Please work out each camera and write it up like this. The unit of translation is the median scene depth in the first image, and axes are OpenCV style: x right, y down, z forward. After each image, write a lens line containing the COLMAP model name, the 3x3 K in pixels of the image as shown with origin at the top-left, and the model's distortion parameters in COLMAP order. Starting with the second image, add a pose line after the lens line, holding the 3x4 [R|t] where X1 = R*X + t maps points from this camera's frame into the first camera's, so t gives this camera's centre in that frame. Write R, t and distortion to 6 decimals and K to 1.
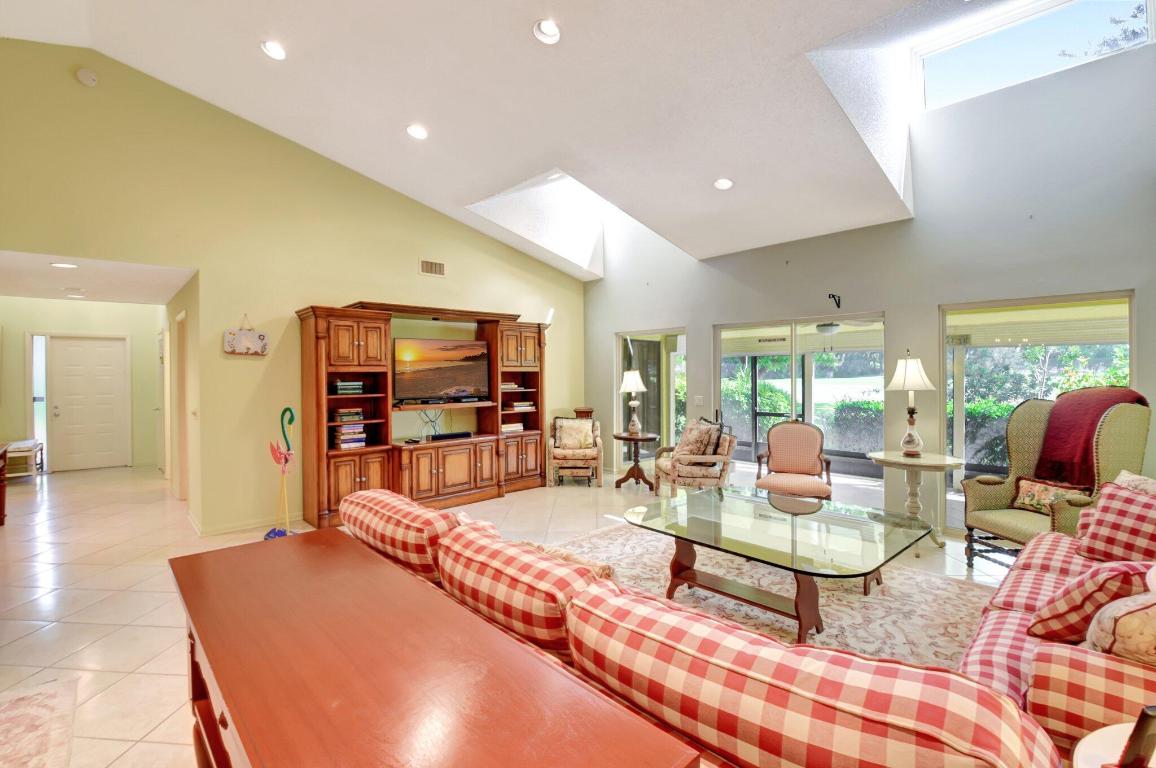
lens RADIAL K [[515.7, 0, 561.1], [0, 515.7, 374.0], [0, 0, 1]] dist [-0.023665, -0.004318]
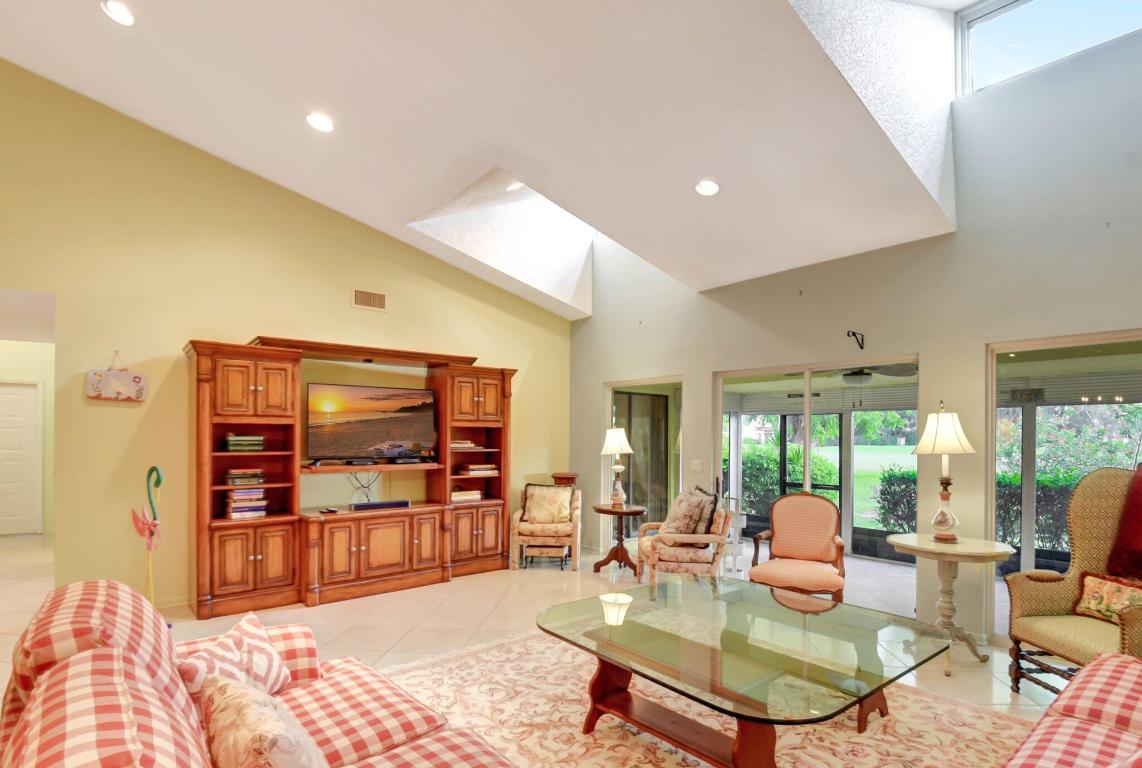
lens RADIAL K [[580.9, 0, 587.0], [0, 580.9, 434.4], [0, 0, 1]] dist [-0.026092, -0.004324]
pose [[0.999703, 0.011879, -0.021295, 0.140437], [-0.011959, 0.999922, -0.003650, 0.009478], [0.021250, 0.003903, 0.999767, 0.107310]]
